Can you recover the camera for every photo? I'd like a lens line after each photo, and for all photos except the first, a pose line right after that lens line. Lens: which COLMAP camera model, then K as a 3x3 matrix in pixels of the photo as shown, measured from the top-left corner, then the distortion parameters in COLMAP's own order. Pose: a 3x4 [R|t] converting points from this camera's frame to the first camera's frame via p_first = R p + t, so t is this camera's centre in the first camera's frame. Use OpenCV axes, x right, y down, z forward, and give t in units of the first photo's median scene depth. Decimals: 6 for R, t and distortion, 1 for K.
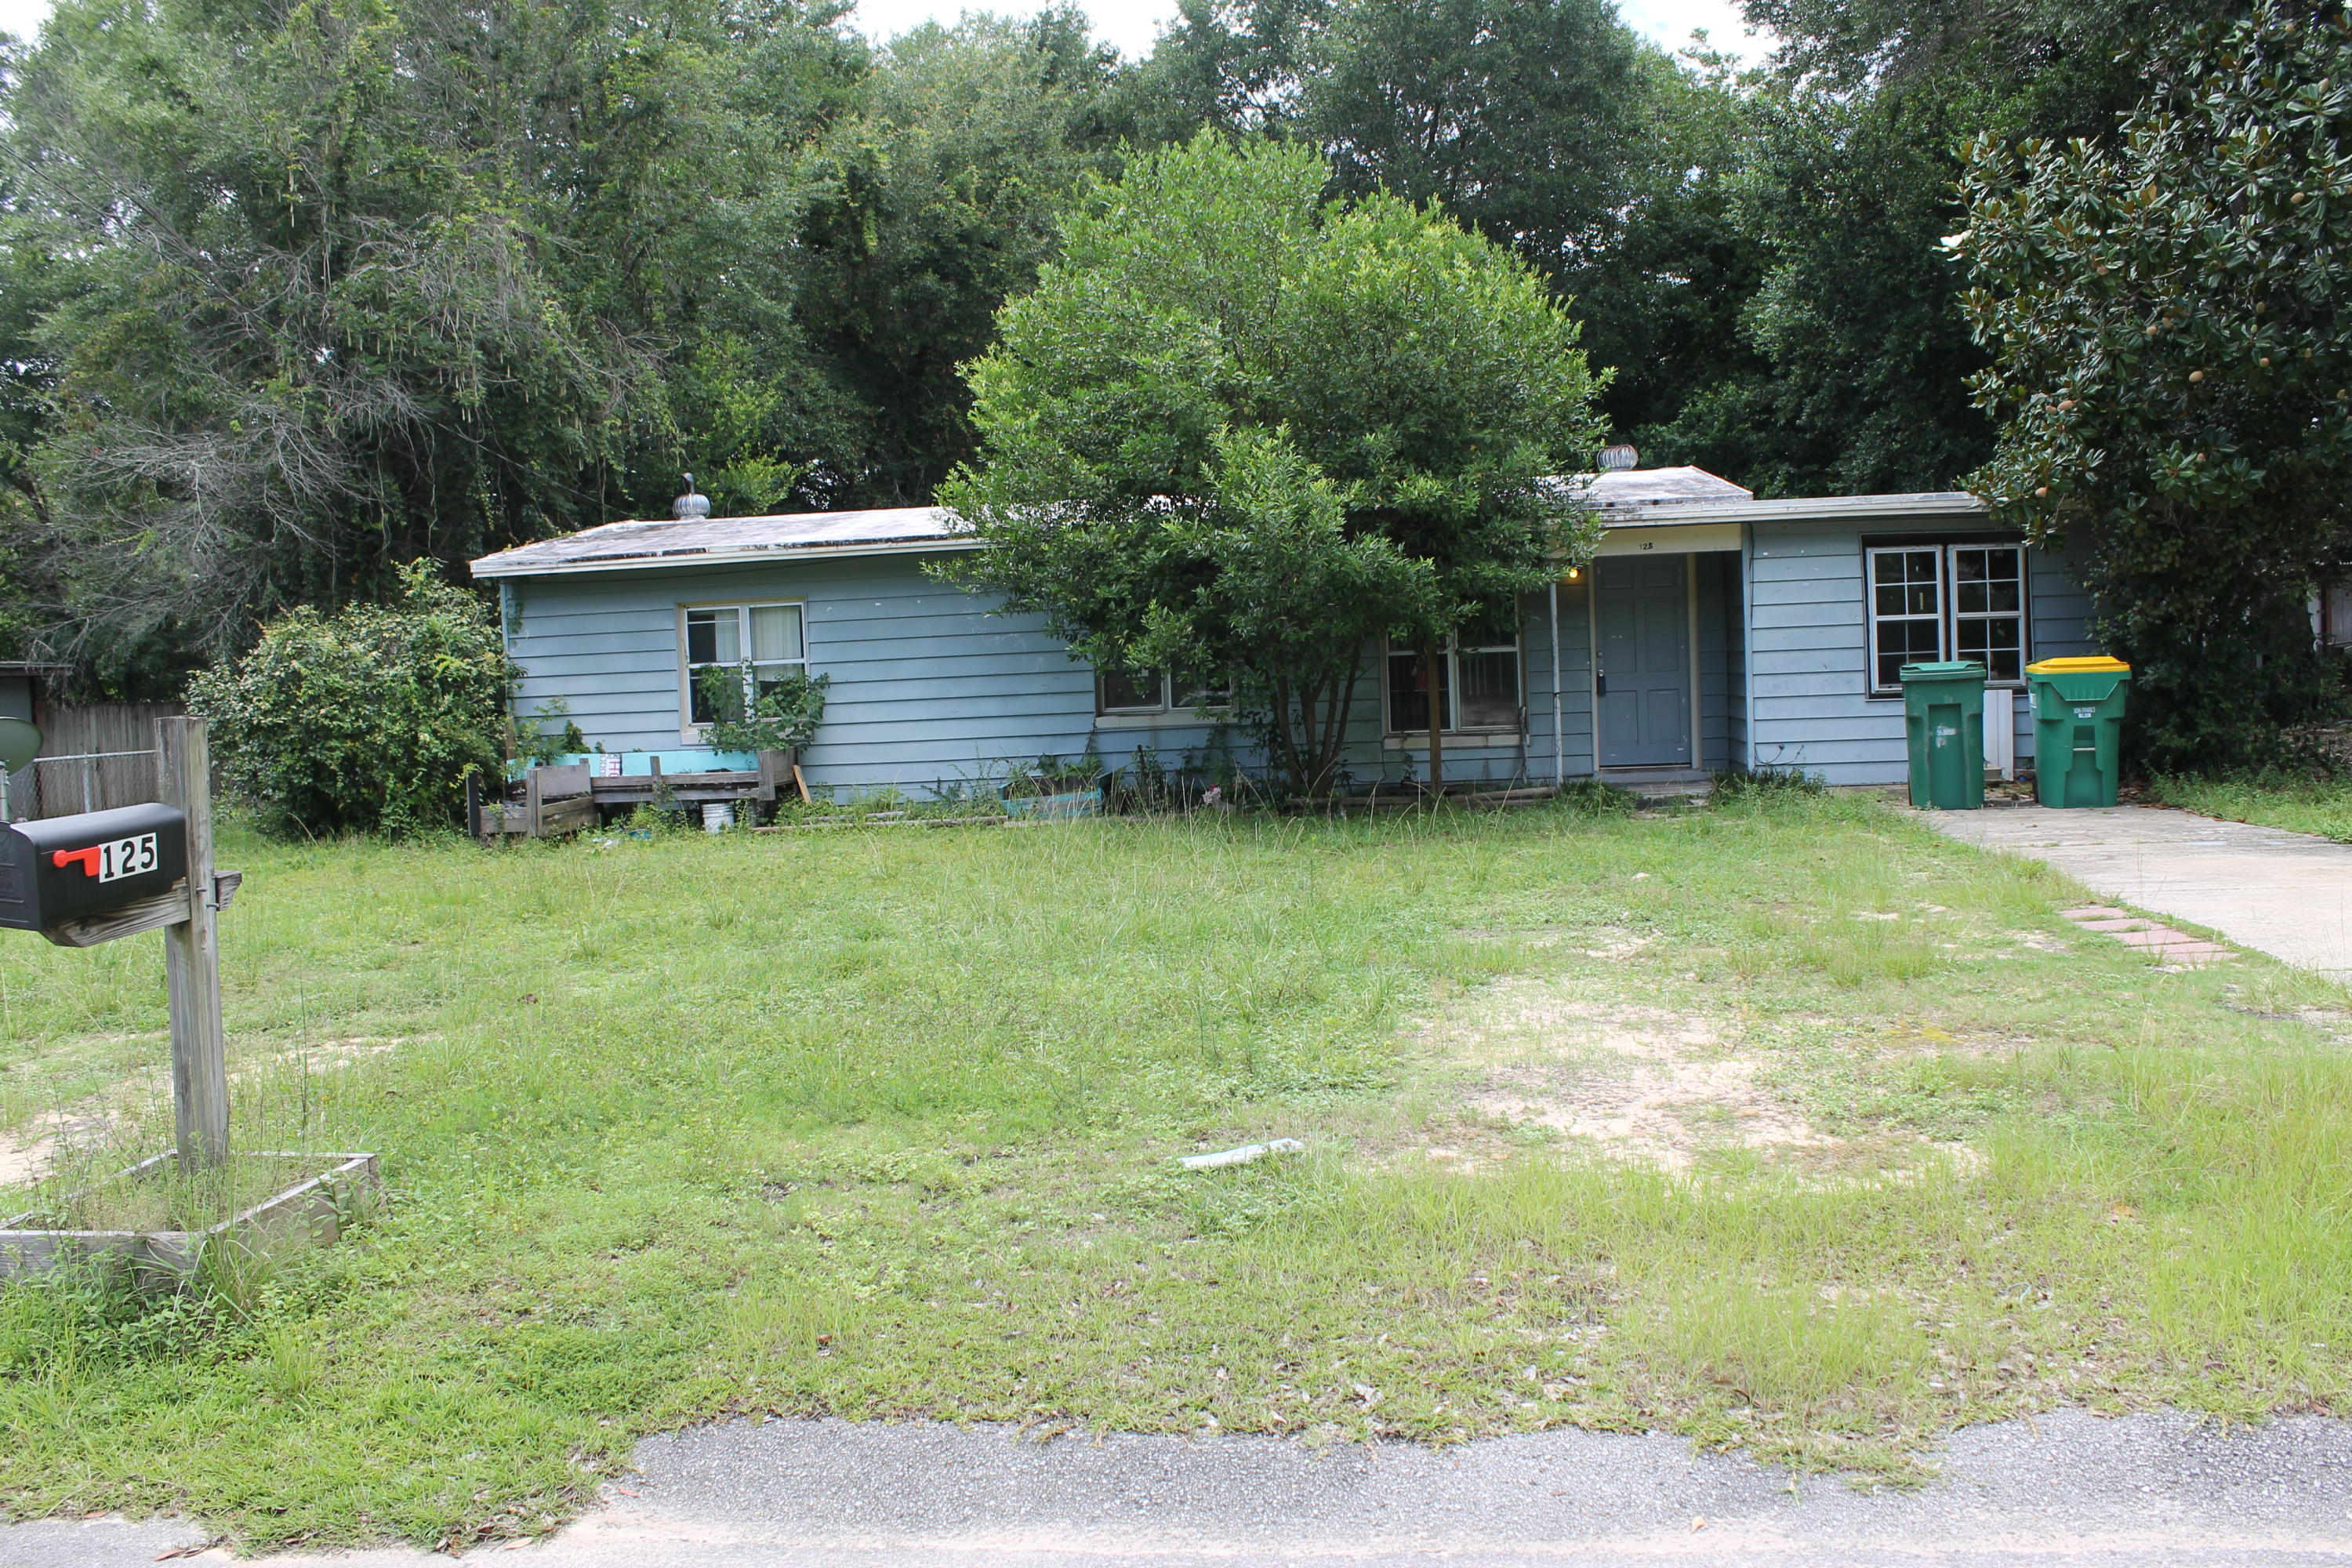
lens RADIAL K [[1956.9, 0, 1176.0], [0, 1956.9, 784.0], [0, 0, 1]] dist [-0.163736, 0.150984]
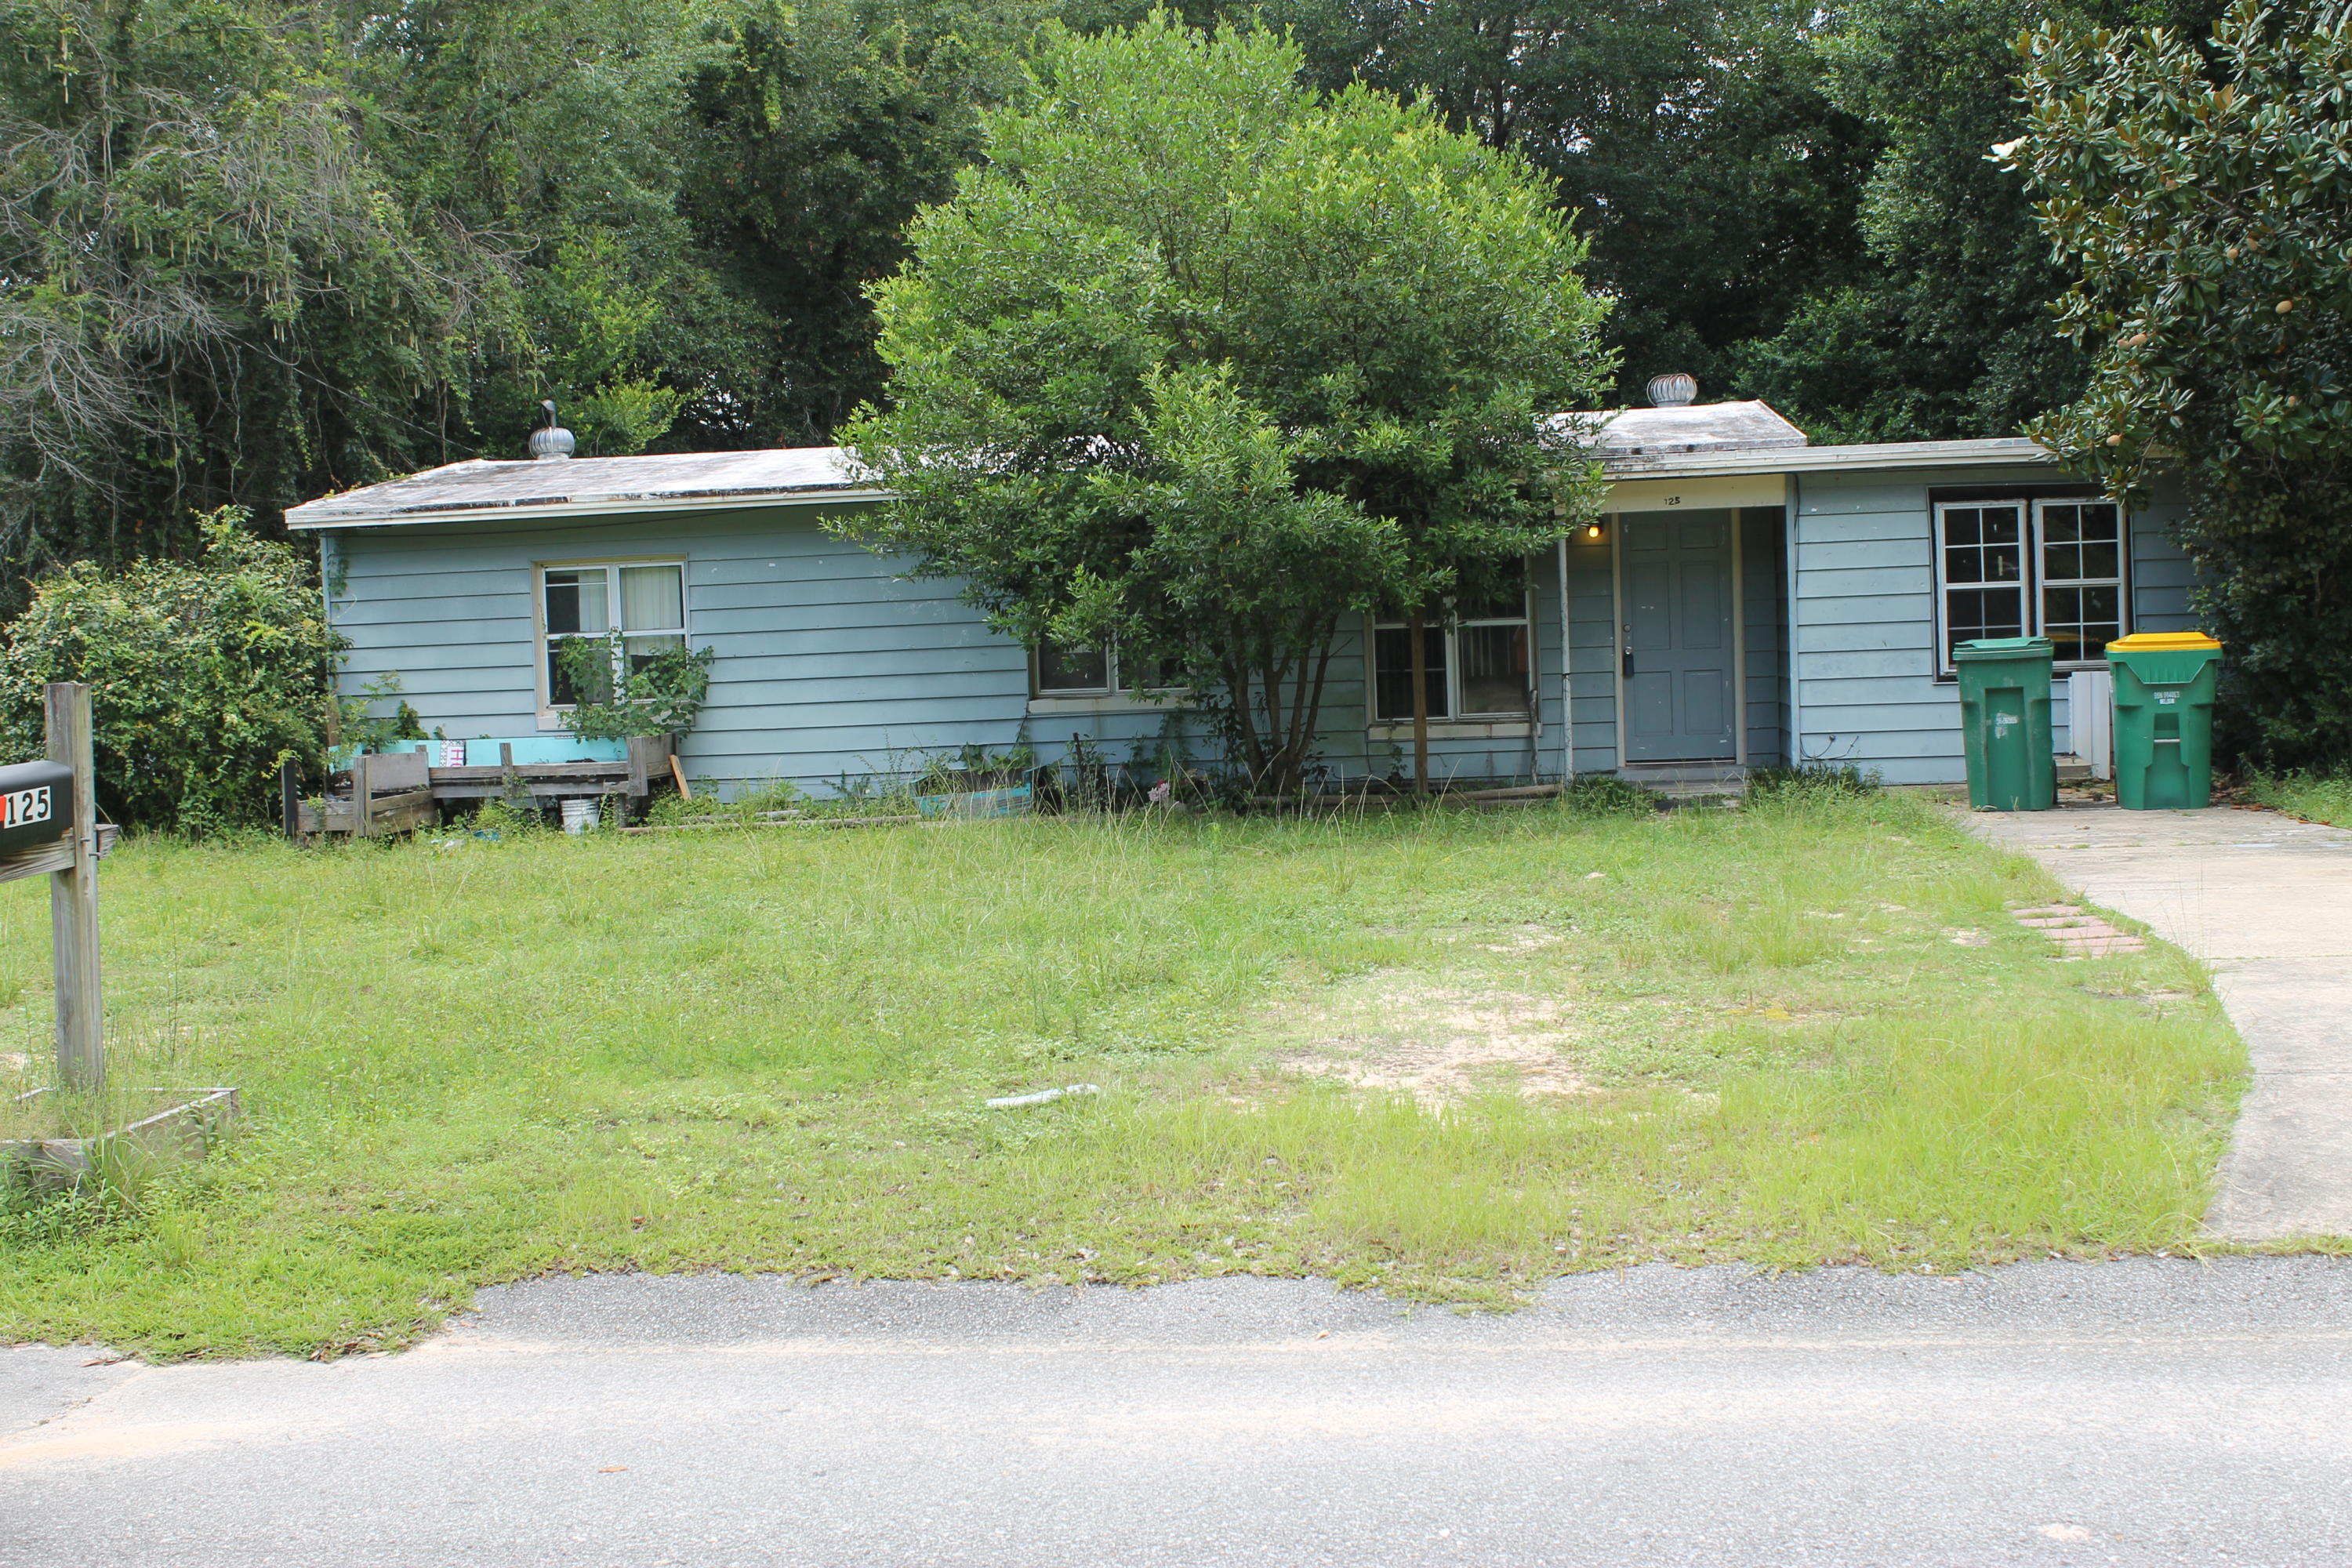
lens RADIAL K [[2605.7, 0, 1176.0], [0, 2605.7, 784.0], [0, 0, 1]] dist [-0.106767, 0.126767]
pose [[0.999929, 0.005556, -0.010545, 0.038327], [-0.005603, 0.999974, -0.004483, 0.007406], [0.010519, 0.004542, 0.999934, -0.137260]]
